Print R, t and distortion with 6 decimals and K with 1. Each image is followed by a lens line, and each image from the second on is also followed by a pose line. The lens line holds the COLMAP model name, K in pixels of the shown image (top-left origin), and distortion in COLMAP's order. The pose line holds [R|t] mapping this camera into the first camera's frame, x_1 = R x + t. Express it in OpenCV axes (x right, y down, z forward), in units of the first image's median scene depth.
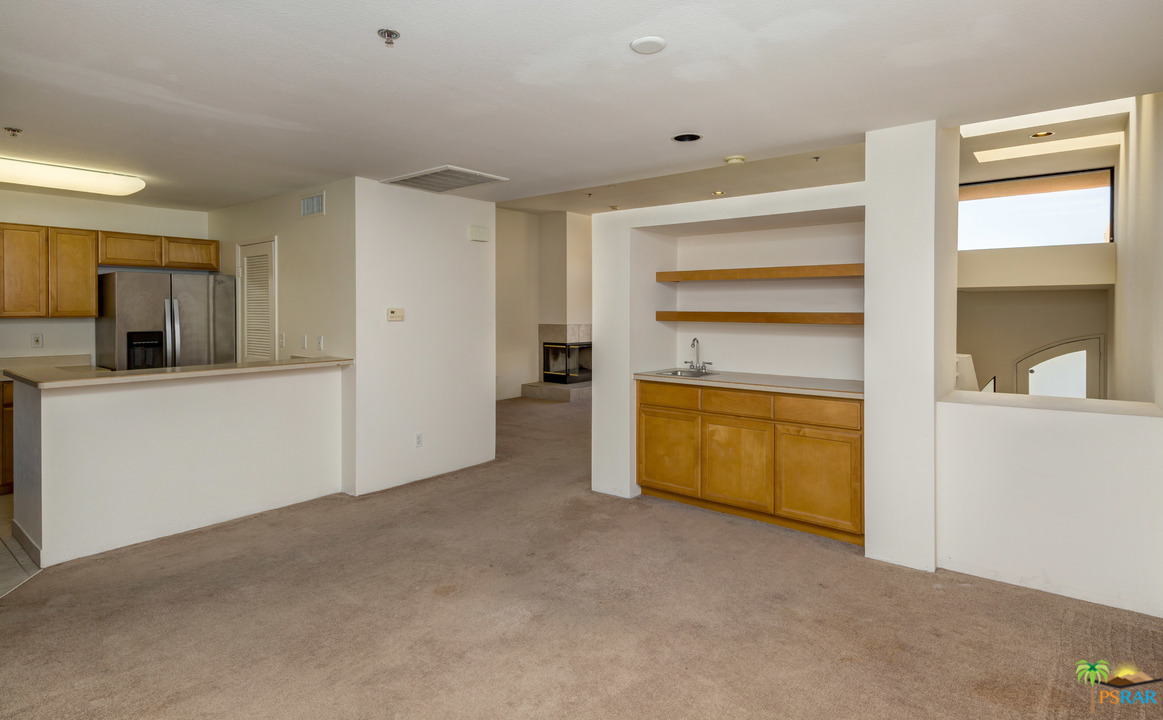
lens RADIAL K [[586.3, 0, 596.1], [0, 586.3, 304.8], [0, 0, 1]] dist [0.011535, -0.007473]
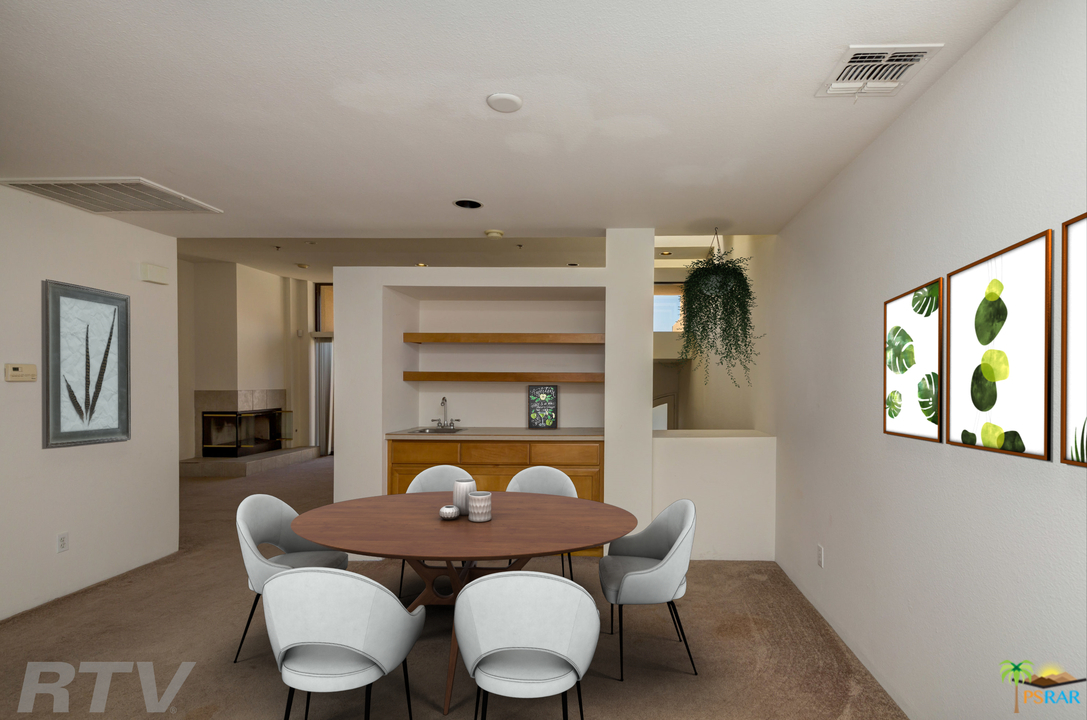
lens RADIAL K [[515.1, 0, 598.8], [0, 515.1, 382.1], [0, 0, 1]] dist [0.015248, -0.007474]
pose [[0.806596, -0.000764, 0.591102, -0.152732], [-0.007178, 0.999913, 0.011089, 0.017027], [-0.591059, -0.013187, 0.806521, 0.081275]]
